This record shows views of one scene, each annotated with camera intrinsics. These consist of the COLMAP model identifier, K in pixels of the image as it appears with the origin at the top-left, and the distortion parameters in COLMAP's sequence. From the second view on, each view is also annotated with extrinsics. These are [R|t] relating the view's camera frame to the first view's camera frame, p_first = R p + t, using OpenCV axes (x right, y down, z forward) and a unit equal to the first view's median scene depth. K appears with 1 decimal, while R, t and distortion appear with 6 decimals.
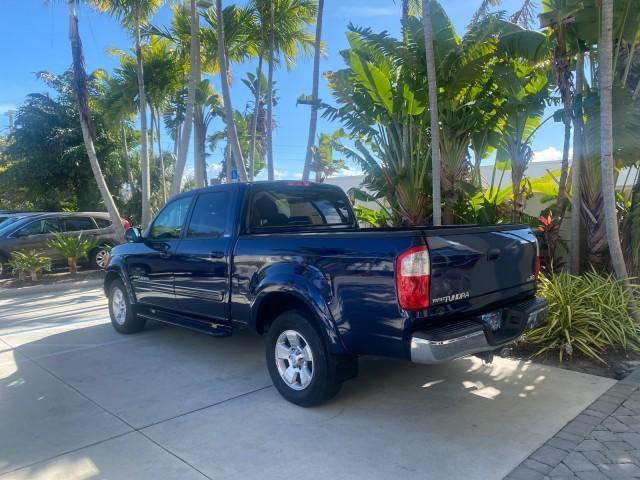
lens RADIAL K [[491.1, 0, 320.6], [0, 491.1, 242.0], [0, 0, 1]] dist [0.031777, -0.039130]
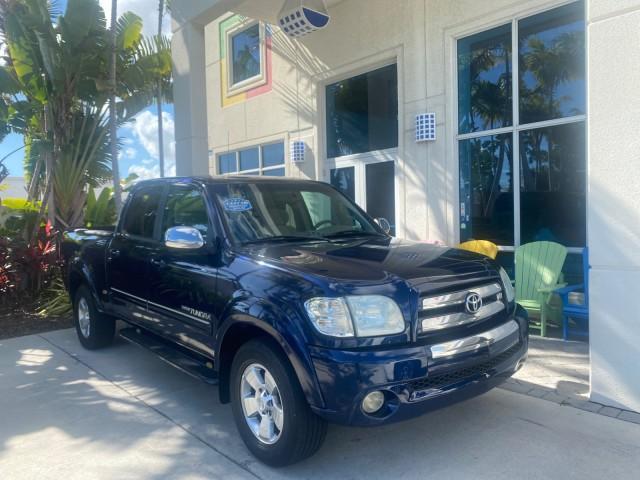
lens RADIAL K [[491.1, 0, 318.8], [0, 491.1, 239.0], [0, 0, 1]] dist [0.031777, -0.039130]
pose [[0.033281, -0.030311, 0.998986, -0.773599], [0.083660, 0.996117, 0.027437, 0.007208], [-0.995938, 0.082662, 0.035688, 0.273678]]
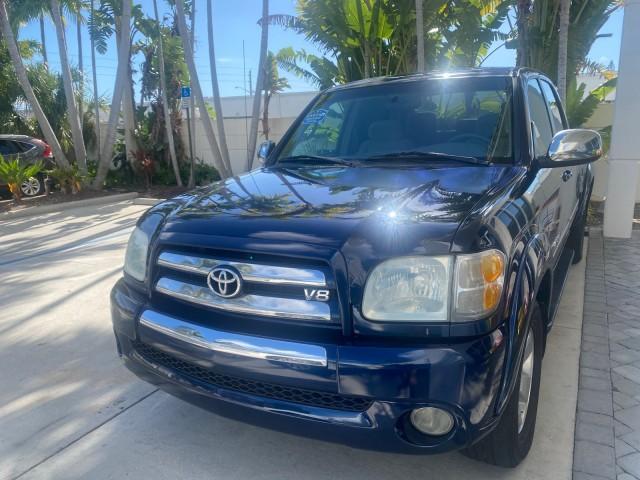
lens RADIAL K [[491.1, 0, 321.5], [0, 491.1, 238.8], [0, 0, 1]] dist [0.031777, -0.039130]
pose [[0.953501, -0.078299, 0.291041, -0.380492], [0.034788, 0.987802, 0.151777, 0.022039], [-0.299375, -0.134594, 0.944595, -0.099786]]
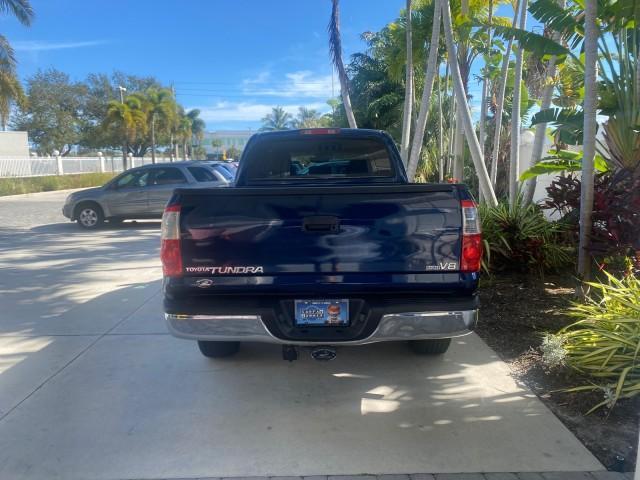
lens RADIAL K [[491.1, 0, 316.4], [0, 491.1, 238.7], [0, 0, 1]] dist [0.031777, -0.039130]
pose [[0.720242, 0.109547, -0.685019, 0.592012], [-0.037699, 0.992175, 0.119030, -0.028190], [0.692698, -0.059906, 0.718735, 0.296883]]
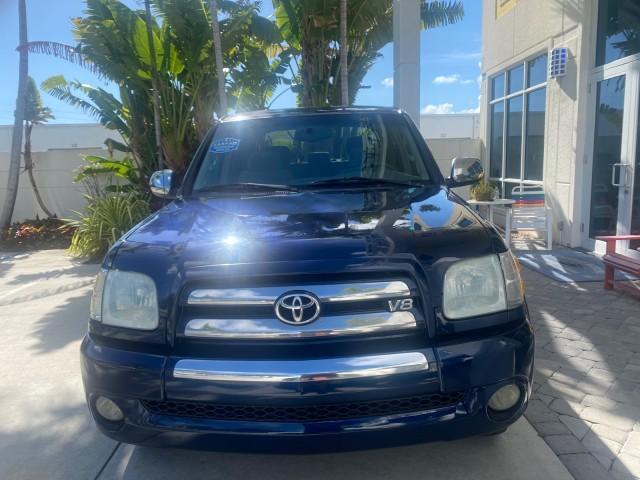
lens RADIAL K [[491.1, 0, 317.4], [0, 491.1, 238.1], [0, 0, 1]] dist [0.031777, -0.039130]
pose [[0.692880, -0.121822, 0.710687, -0.525297], [0.068110, 0.992275, 0.103687, 0.021890], [-0.717829, -0.023438, 0.695825, -0.019355]]
